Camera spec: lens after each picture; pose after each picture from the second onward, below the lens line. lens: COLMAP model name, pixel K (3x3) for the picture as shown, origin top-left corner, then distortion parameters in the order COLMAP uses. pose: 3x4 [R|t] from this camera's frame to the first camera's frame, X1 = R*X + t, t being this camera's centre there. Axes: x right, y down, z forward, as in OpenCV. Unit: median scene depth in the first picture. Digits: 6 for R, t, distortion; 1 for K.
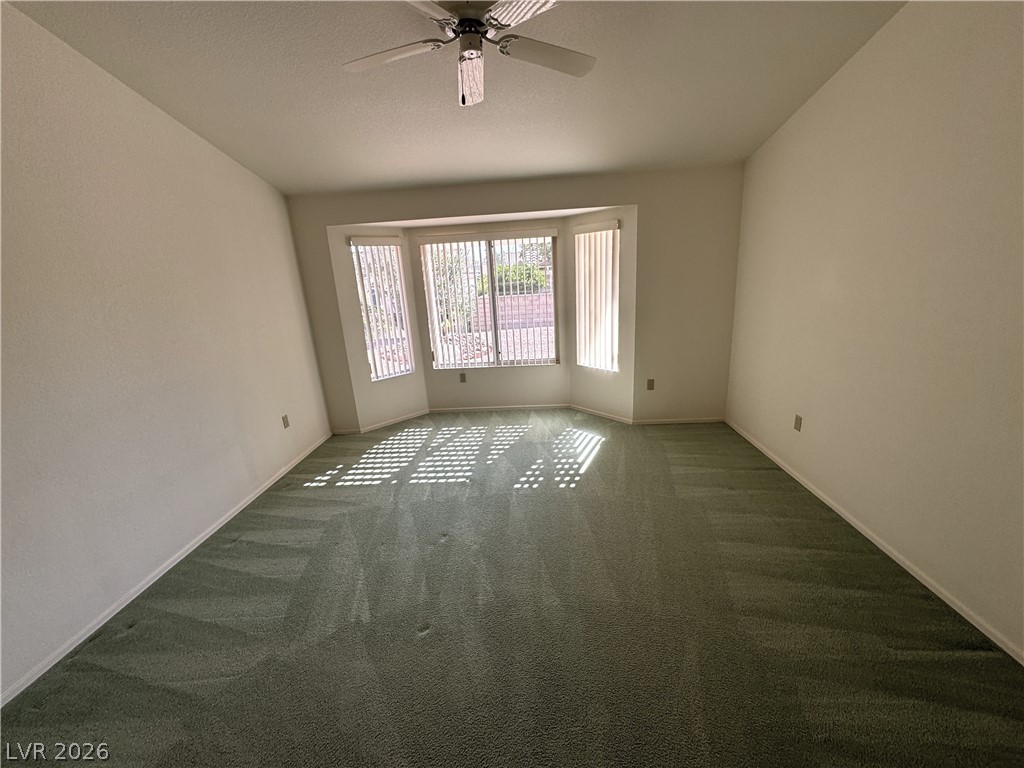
lens RADIAL K [[408.1, 0, 511.7], [0, 408.1, 385.7], [0, 0, 1]] dist [0.001155, -0.000104]
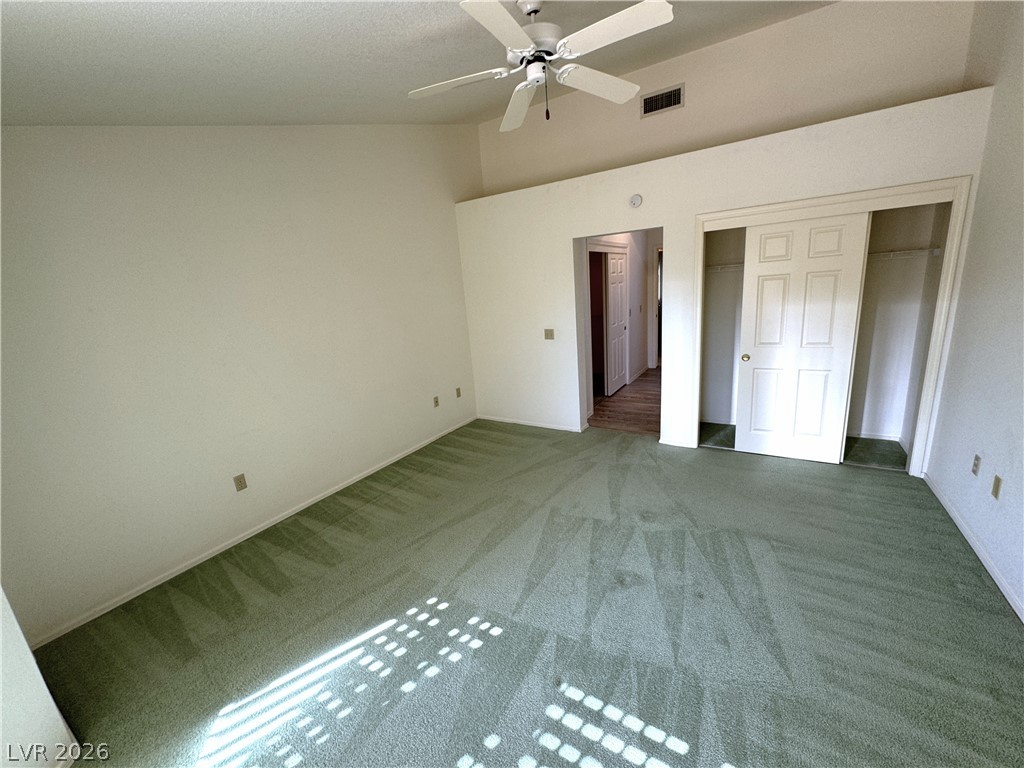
lens RADIAL K [[408.1, 0, 511.7], [0, 408.1, 385.7], [0, 0, 1]] dist [0.001155, -0.000104]
pose [[-0.873460, 0.005689, 0.486862, -0.300100], [0.246829, 0.867094, 0.432694, -0.332001], [-0.419694, 0.498113, -0.758776, 1.217082]]
